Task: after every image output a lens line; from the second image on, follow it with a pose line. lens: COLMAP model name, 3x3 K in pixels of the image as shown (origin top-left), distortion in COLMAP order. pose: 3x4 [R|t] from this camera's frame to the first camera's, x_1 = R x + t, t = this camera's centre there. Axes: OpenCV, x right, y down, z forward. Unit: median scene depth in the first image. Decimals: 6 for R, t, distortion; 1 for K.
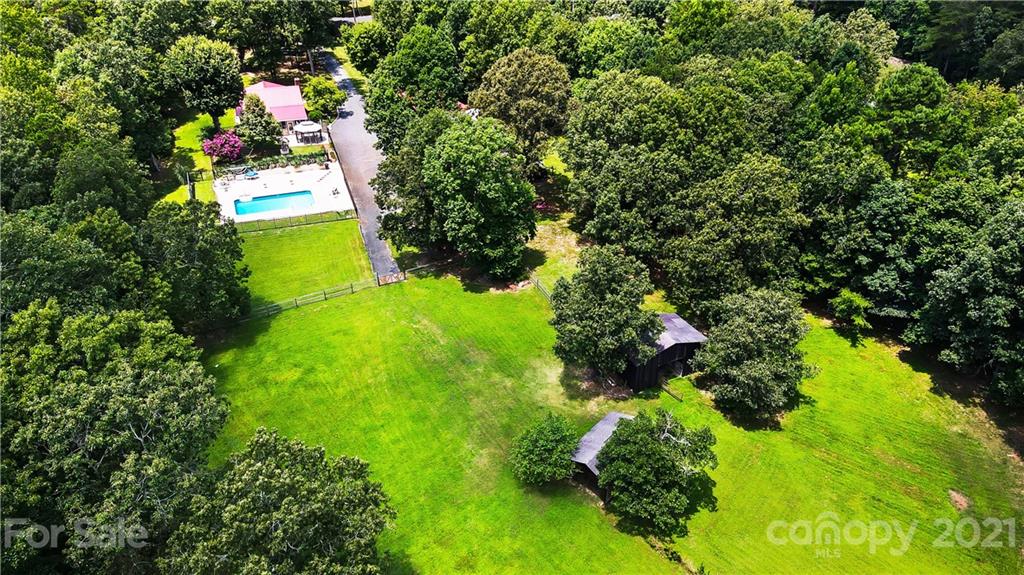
lens RADIAL K [[752.8, 0, 514.7], [0, 752.8, 282.6], [0, 0, 1]] dist [0.183004, -0.005121]
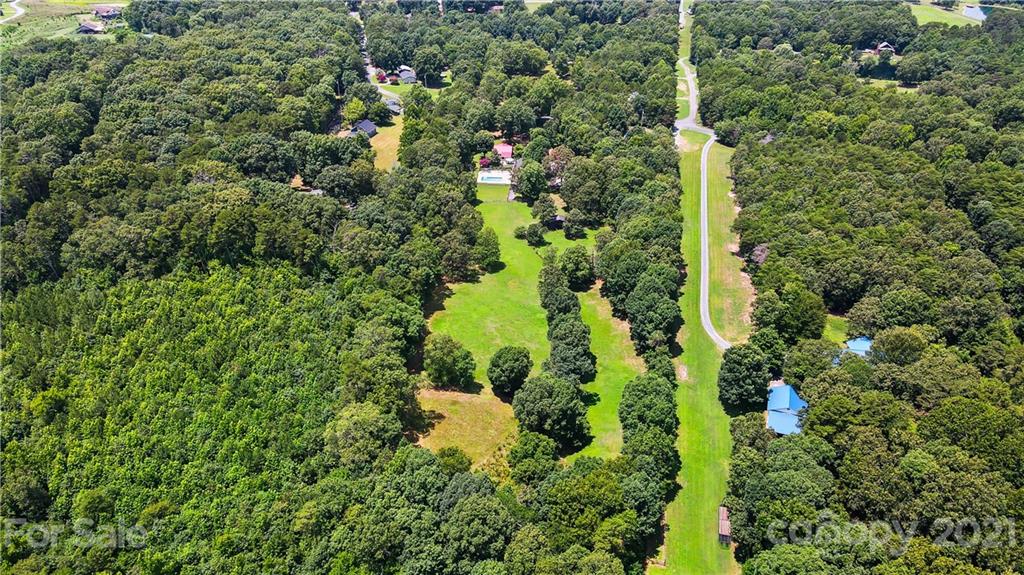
lens RADIAL K [[752.8, 0, 514.7], [0, 752.8, 282.6], [0, 0, 1]] dist [0.183004, -0.005121]
pose [[0.915704, 0.194892, -0.351430, 1.011480], [-0.211066, 0.977440, -0.007908, 0.337082], [0.341960, 0.081416, 0.936181, -2.007053]]
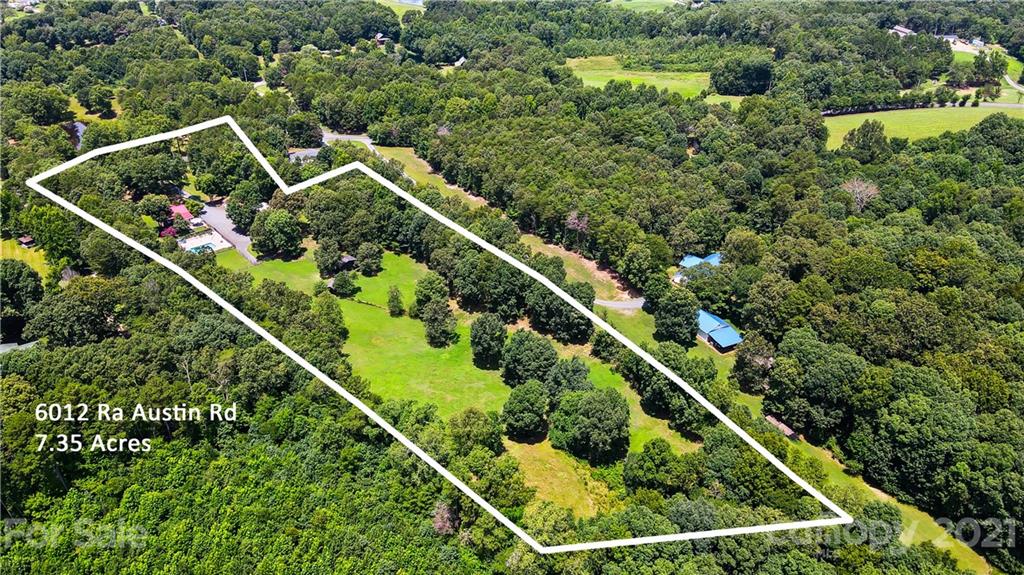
lens RADIAL K [[752.8, 0, 514.7], [0, 752.8, 282.6], [0, 0, 1]] dist [0.183004, -0.005121]
pose [[0.923721, -0.187799, 0.333873, -0.204791], [0.202892, 0.979144, -0.010583, 0.257385], [-0.324923, 0.077516, 0.942559, -1.871923]]
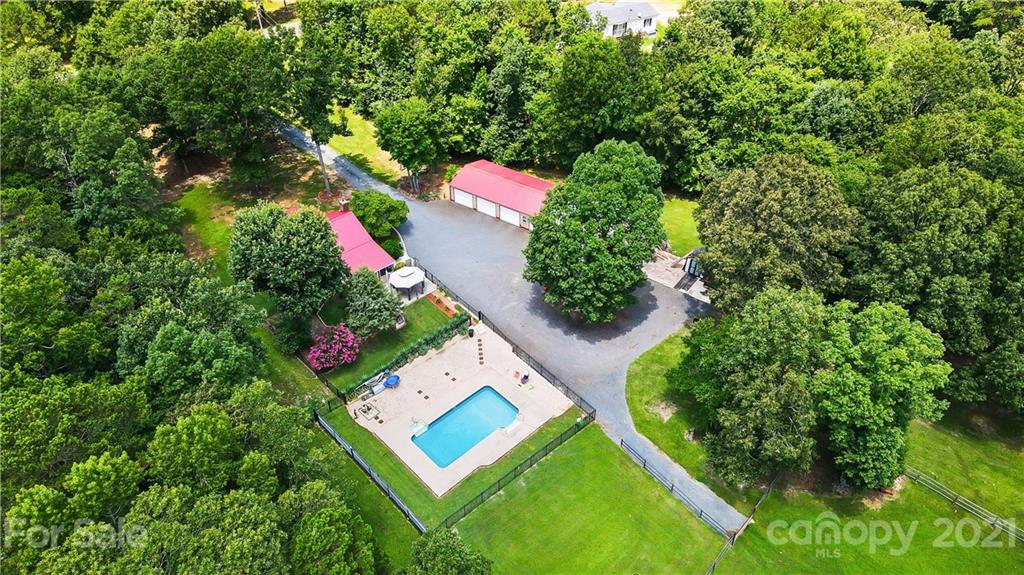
lens RADIAL K [[752.8, 0, 514.7], [0, 752.8, 282.6], [0, 0, 1]] dist [0.183004, -0.005121]
pose [[0.921249, -0.249930, 0.298053, -0.414922], [0.205241, 0.963239, 0.173340, -0.318916], [-0.330419, -0.098516, 0.938679, 0.307466]]
